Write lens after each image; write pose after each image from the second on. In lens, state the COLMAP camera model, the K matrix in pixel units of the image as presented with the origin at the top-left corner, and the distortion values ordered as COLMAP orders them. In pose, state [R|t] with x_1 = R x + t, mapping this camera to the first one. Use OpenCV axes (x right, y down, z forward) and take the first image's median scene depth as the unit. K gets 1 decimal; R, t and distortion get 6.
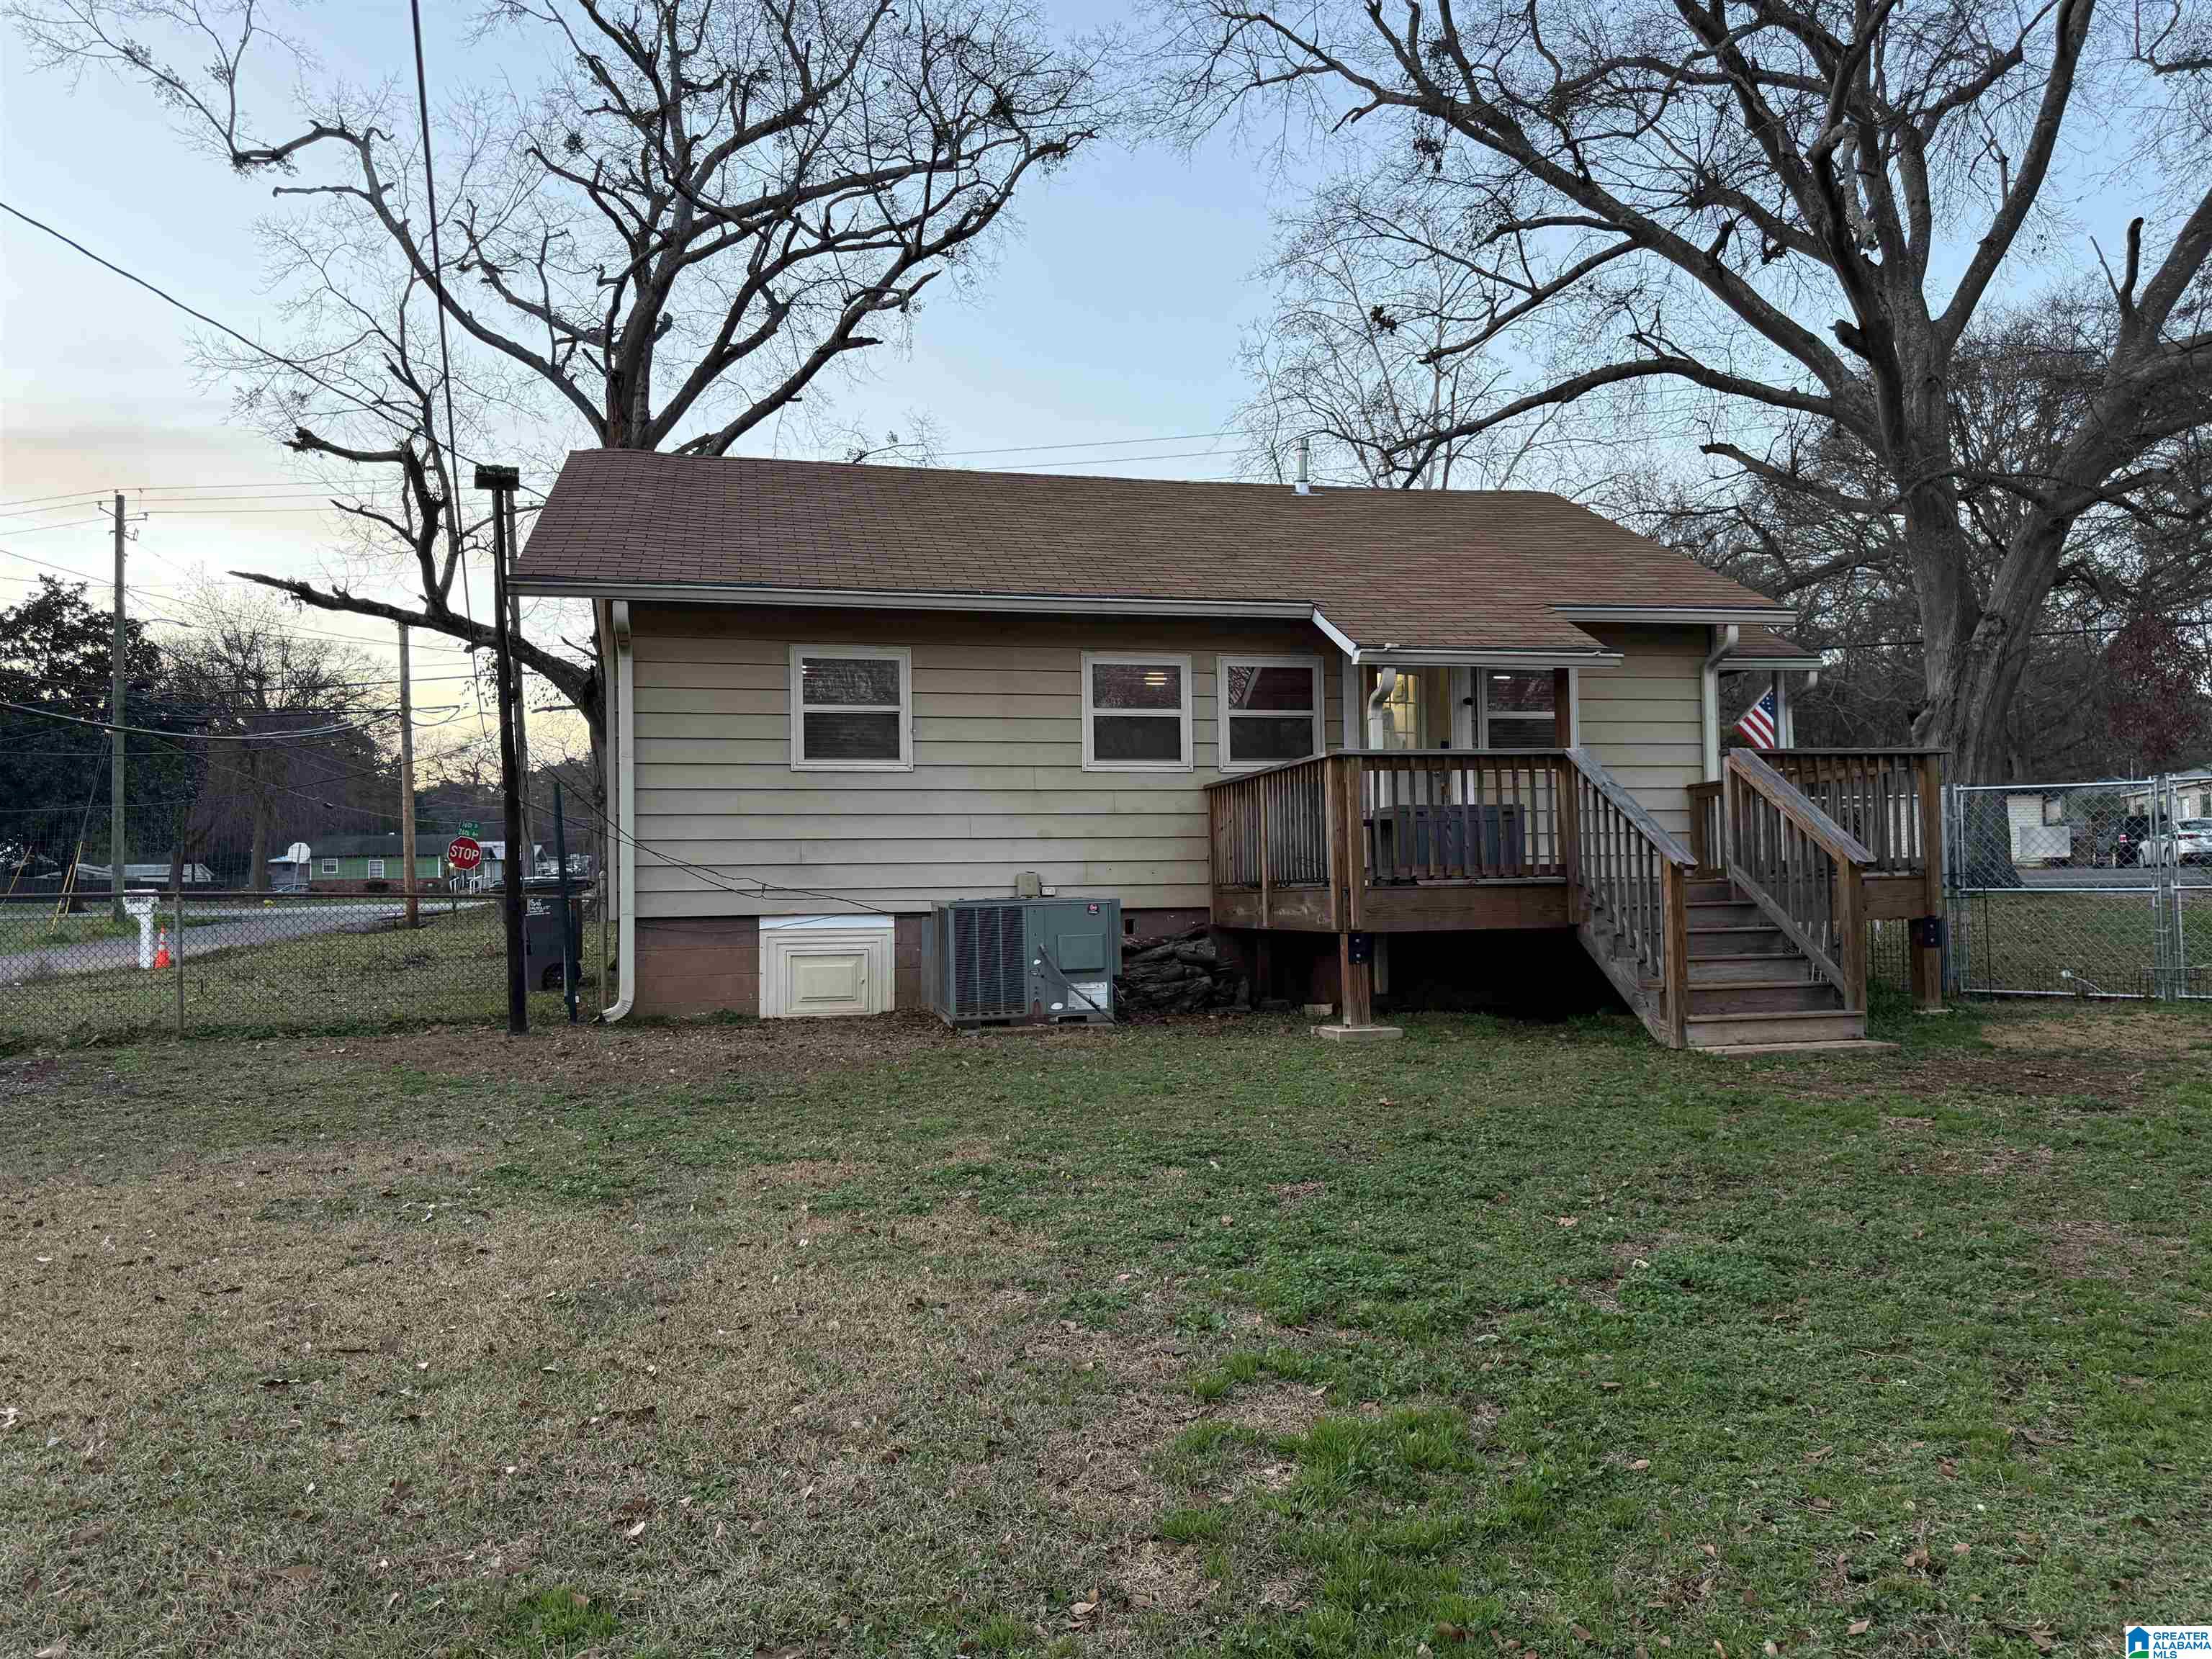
lens RADIAL K [[1560.3, 0, 1106.1], [0, 1560.3, 835.3], [0, 0, 1]] dist [0.050294, -0.057874]
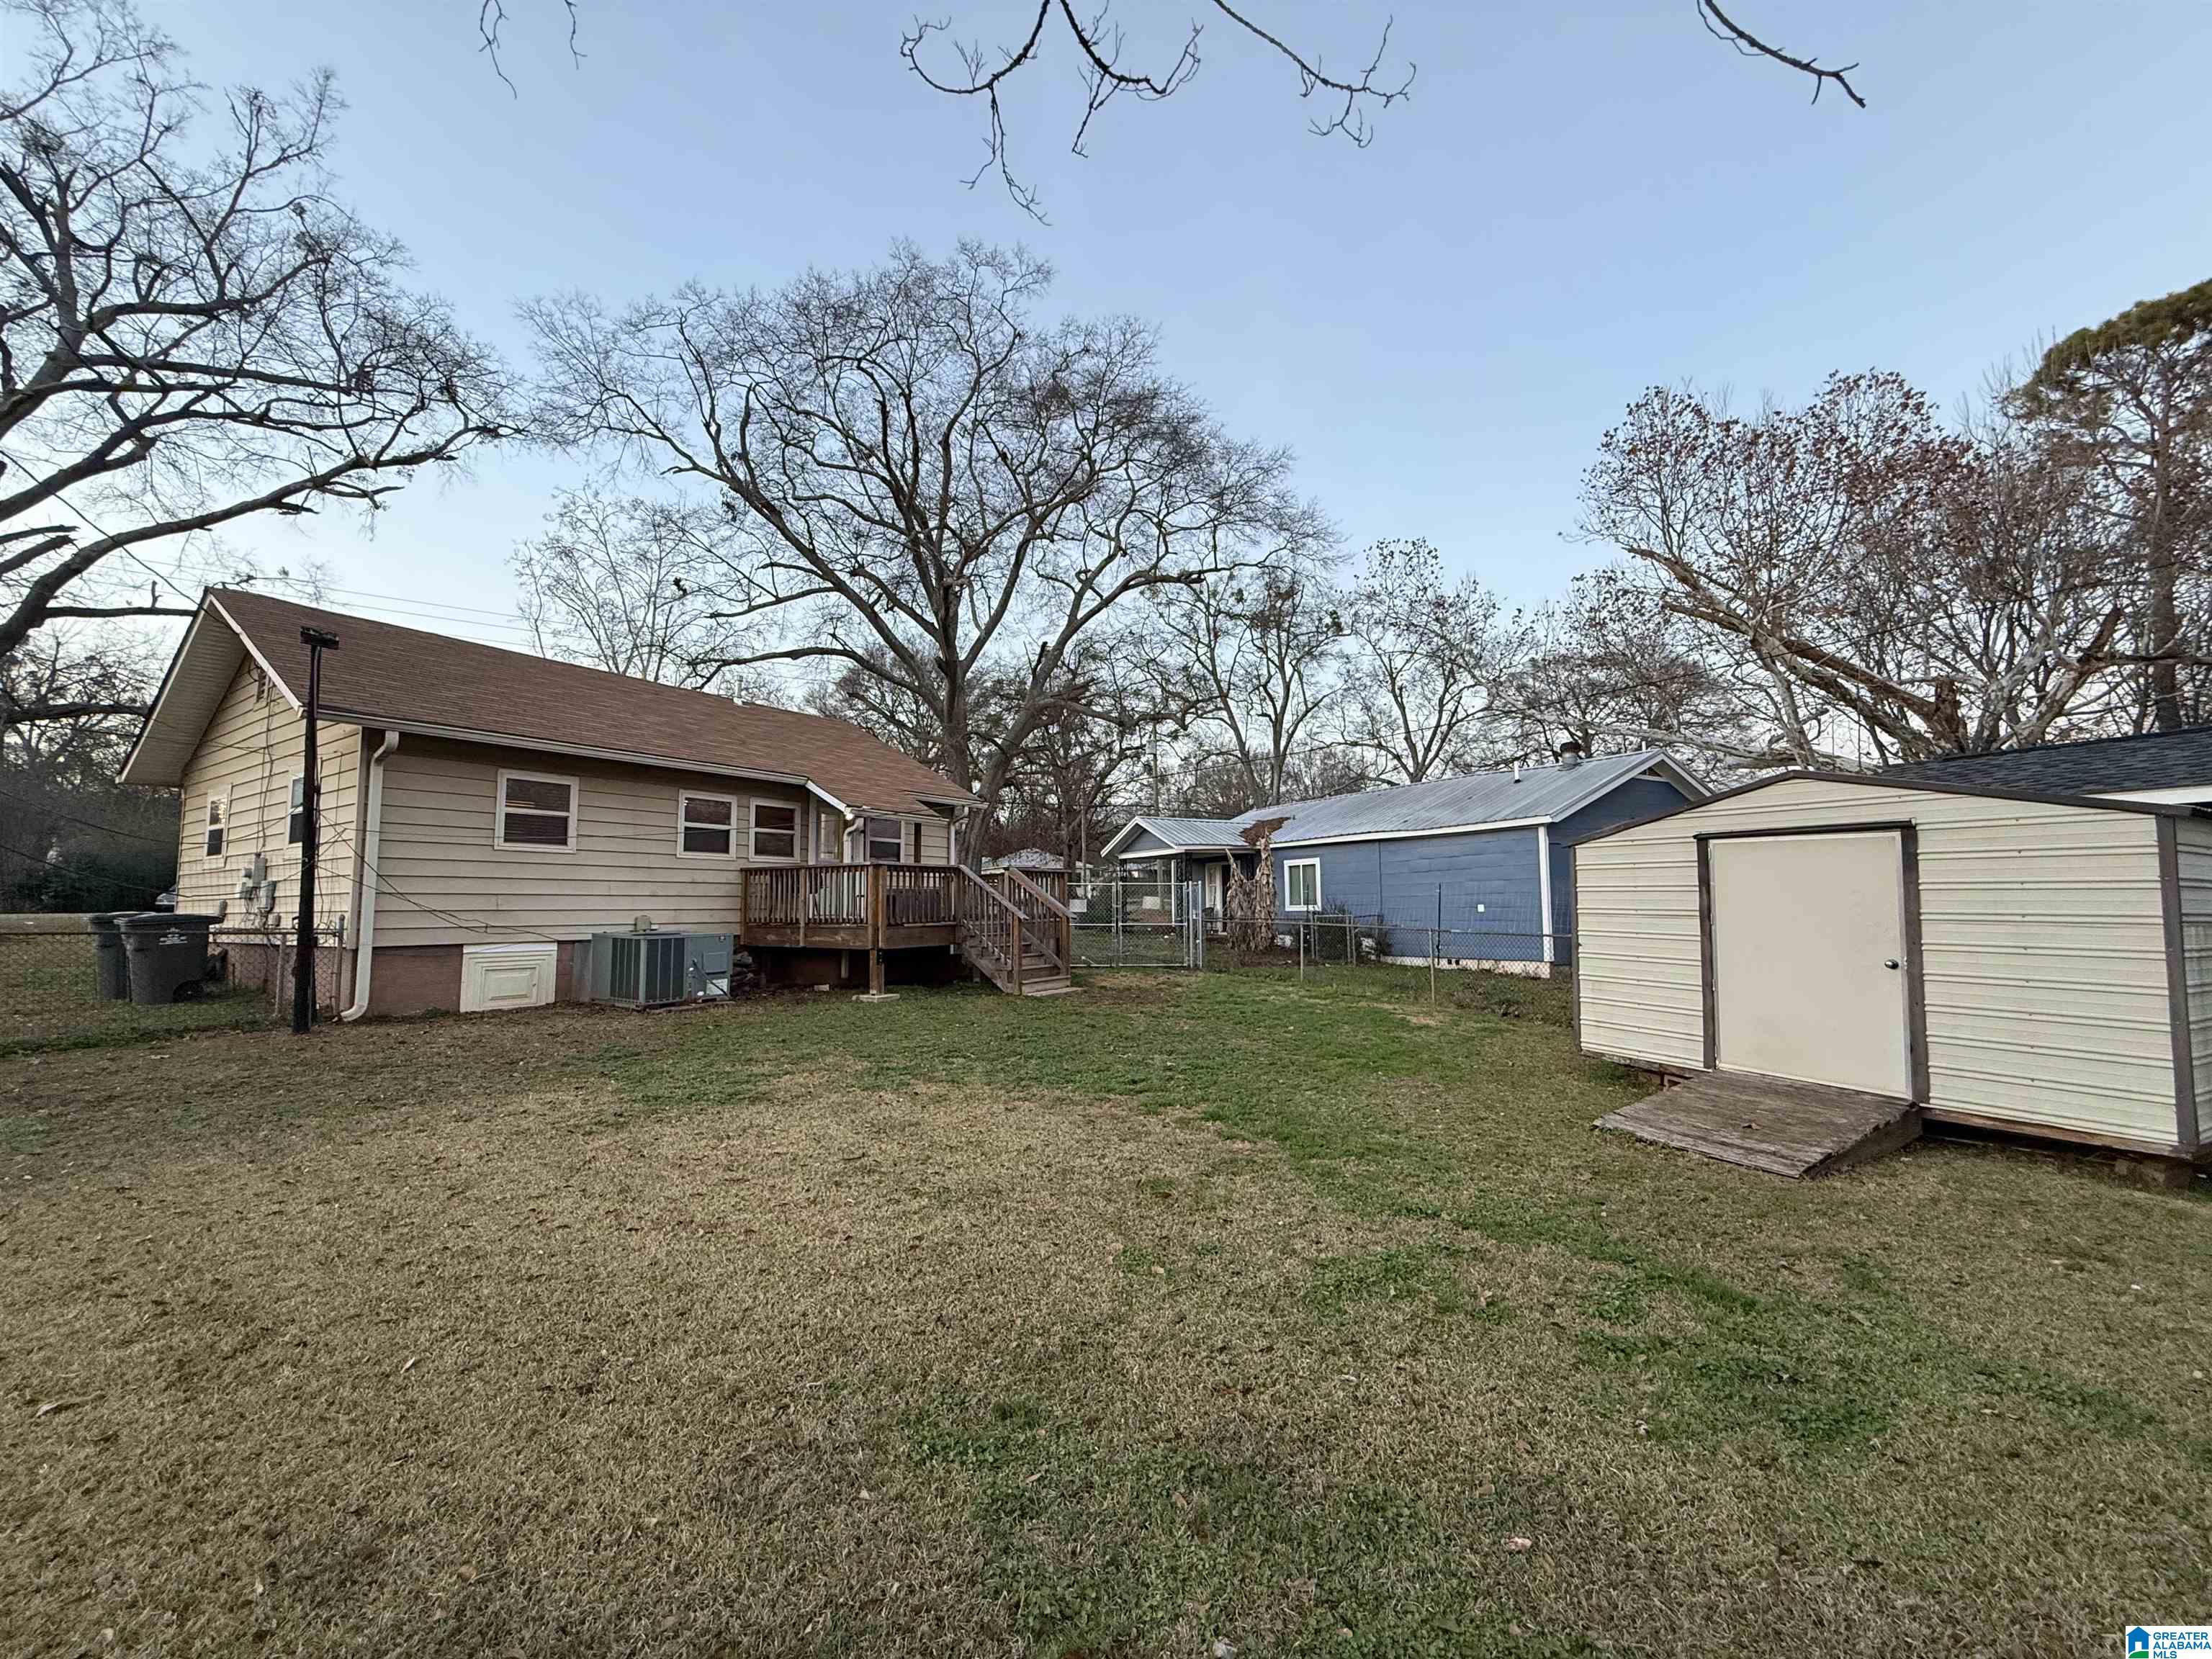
lens RADIAL K [[882.3, 0, 1103.2], [0, 882.3, 829.7], [0, 0, 1]] dist [-0.000080, 0.000138]
pose [[0.717190, 0.072921, 0.693052, -0.176654], [-0.035135, 0.997029, -0.068546, -0.010520], [-0.695991, 0.024810, 0.717621, -0.025240]]
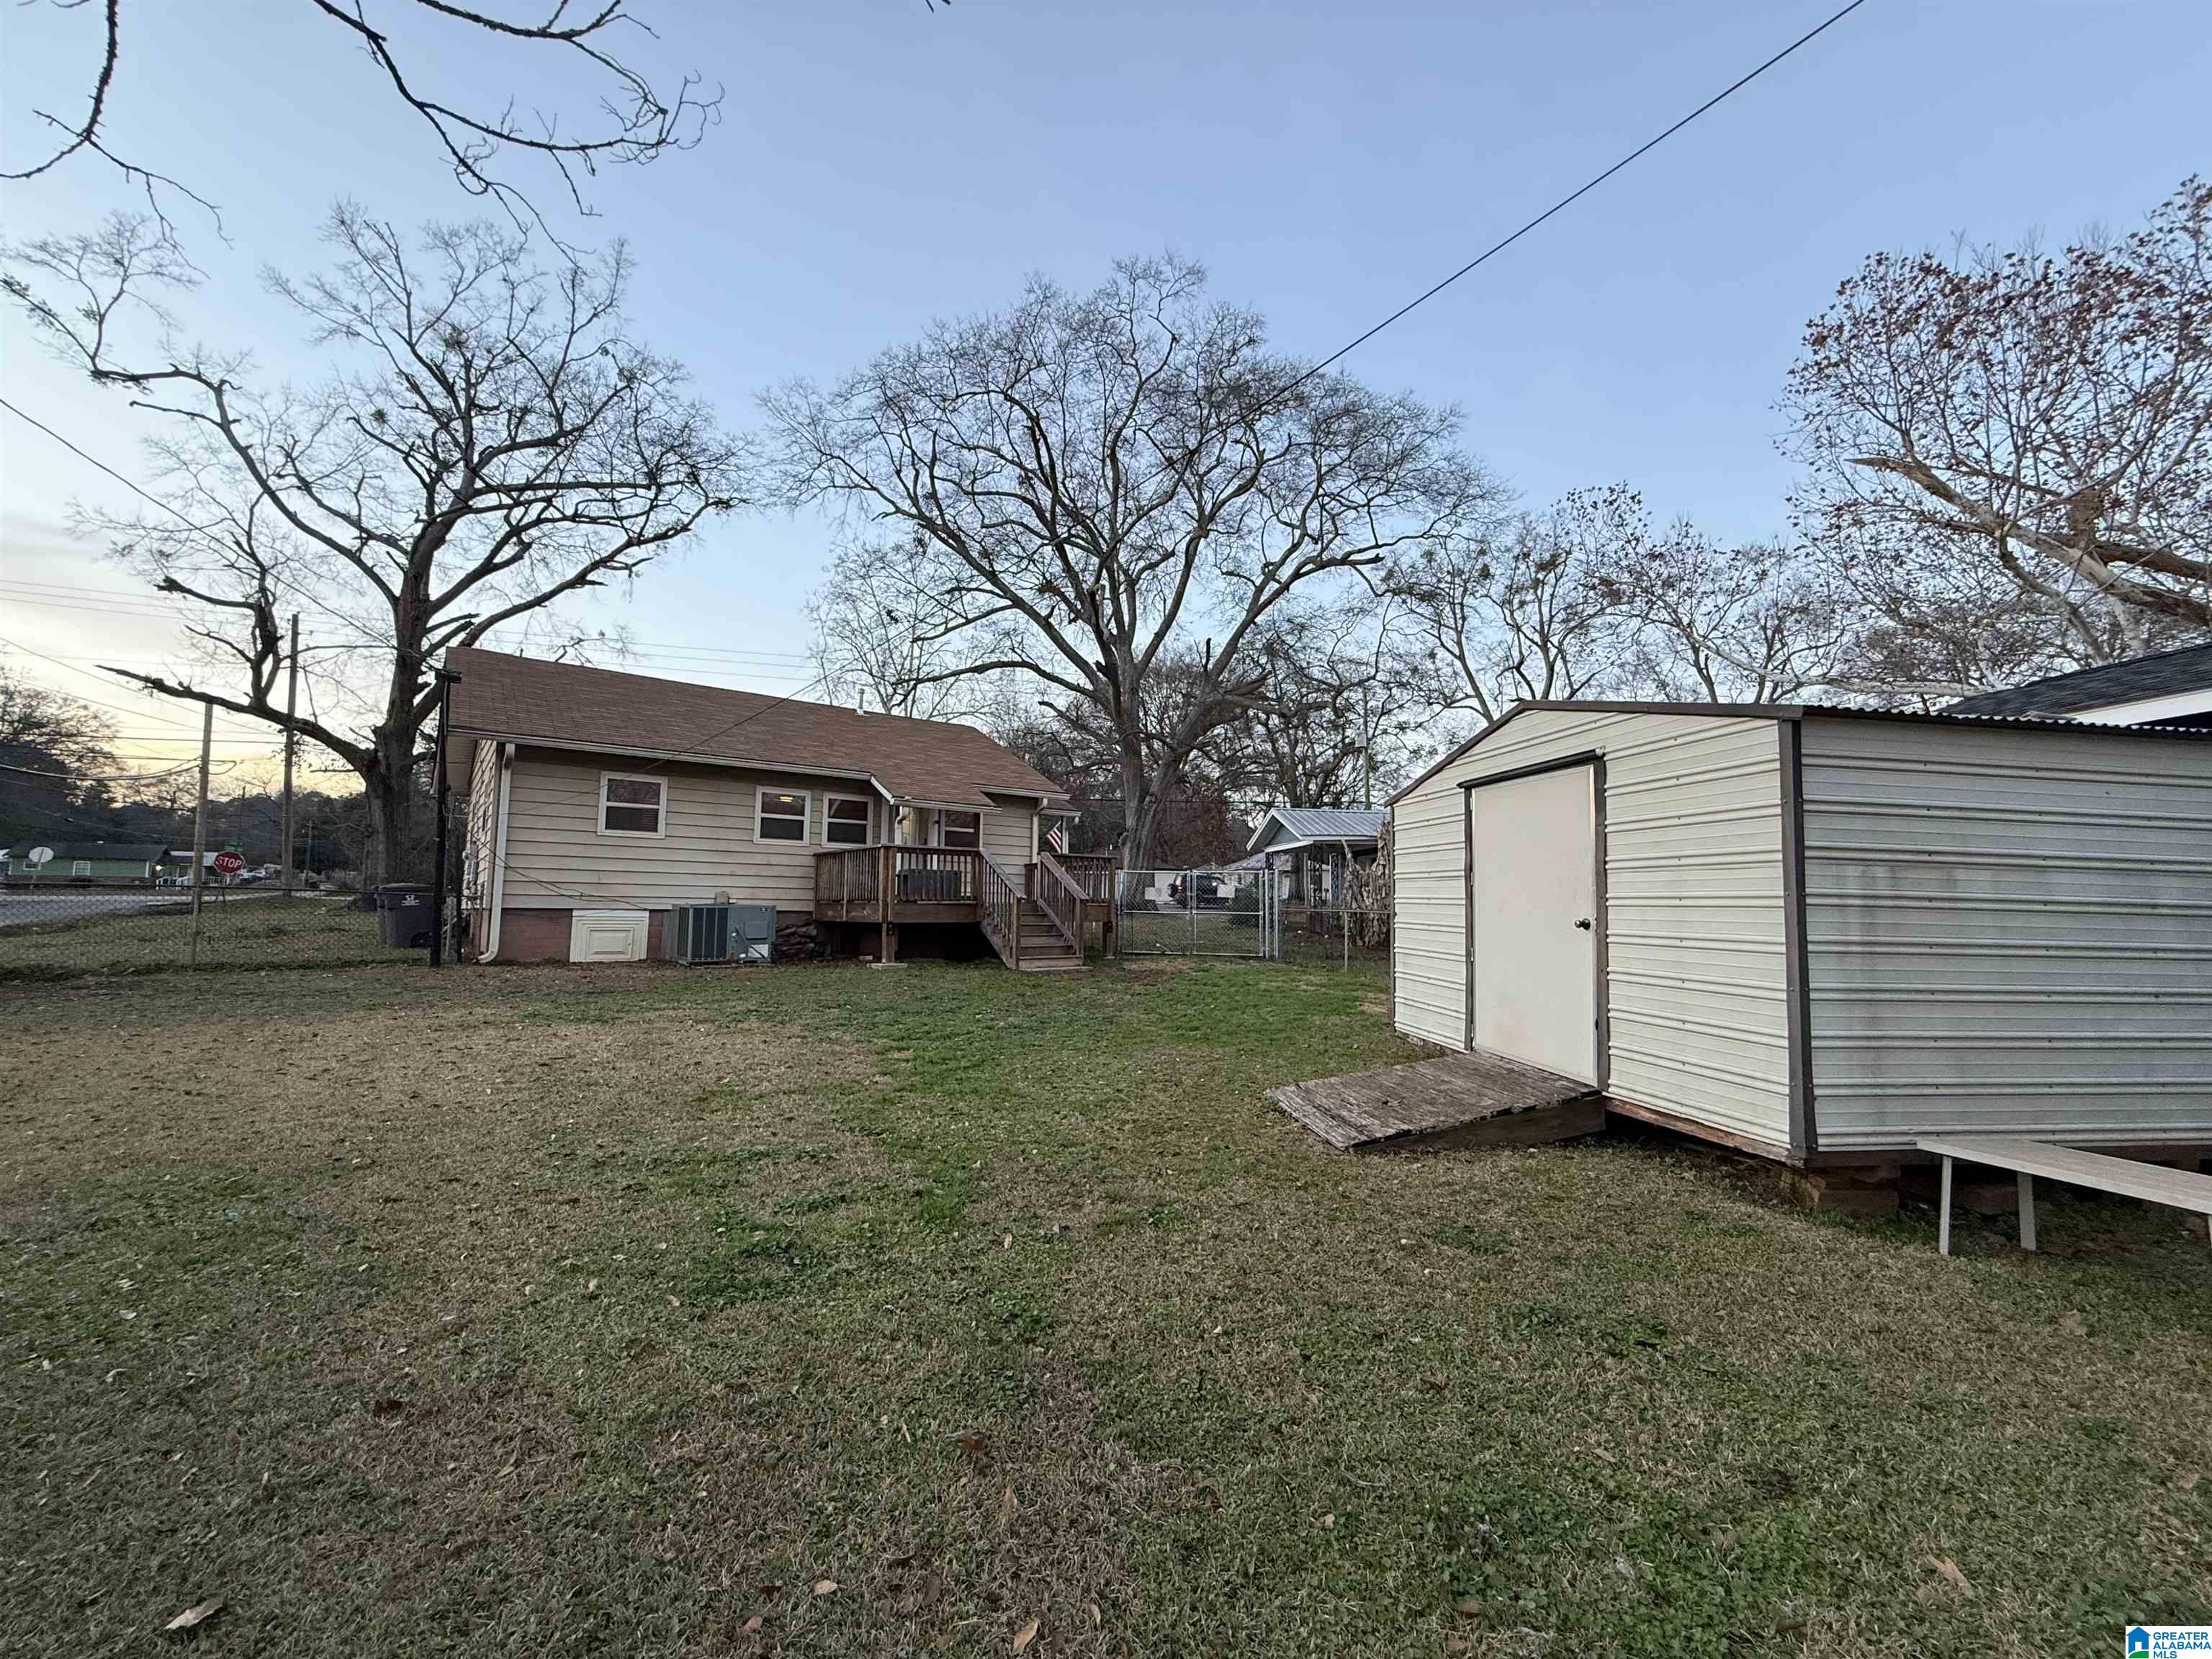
lens RADIAL K [[882.3, 0, 1103.2], [0, 882.3, 829.7], [0, 0, 1]] dist [-0.000080, 0.000138]
pose [[0.902590, 0.065486, 0.425491, -0.047125], [-0.042581, 0.997096, -0.063133, -0.002571], [-0.428390, 0.038866, 0.902758, -0.128791]]
